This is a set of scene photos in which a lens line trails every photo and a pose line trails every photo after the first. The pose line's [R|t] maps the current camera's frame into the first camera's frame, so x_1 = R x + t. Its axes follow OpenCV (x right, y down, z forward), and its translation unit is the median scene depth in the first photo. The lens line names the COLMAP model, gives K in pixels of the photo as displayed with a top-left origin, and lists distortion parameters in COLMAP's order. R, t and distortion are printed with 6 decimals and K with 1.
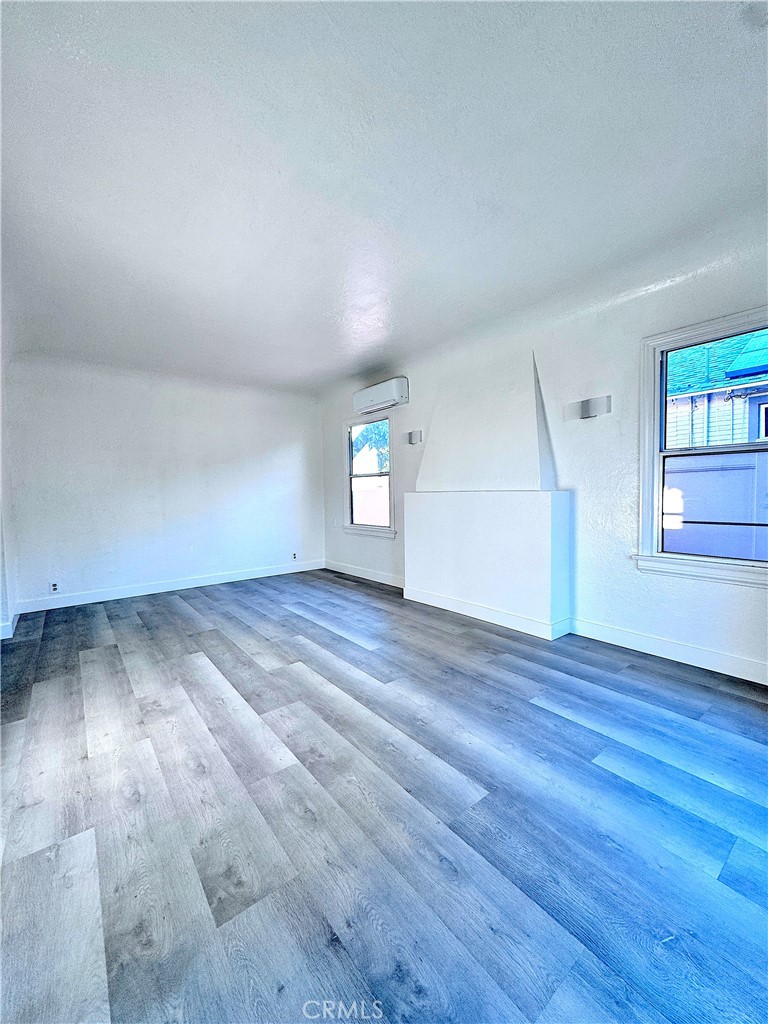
lens RADIAL K [[406.8, 0, 384.0], [0, 406.8, 512.0], [0, 0, 1]] dist [-0.004139, -0.000192]
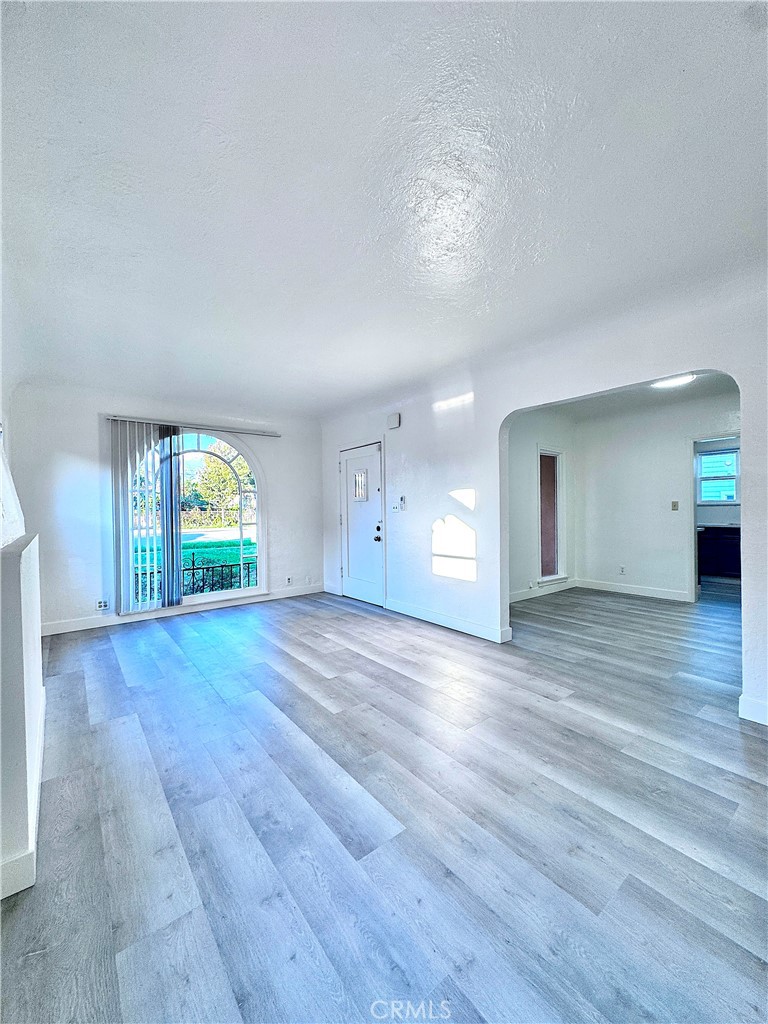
lens RADIAL K [[406.8, 0, 384.0], [0, 406.8, 512.0], [0, 0, 1]] dist [-0.004139, -0.000192]
pose [[-0.999473, 0.032381, 0.002445, -0.347259], [0.032471, 0.997484, 0.063012, -0.131924], [-0.000399, 0.063058, -0.998010, 1.925185]]
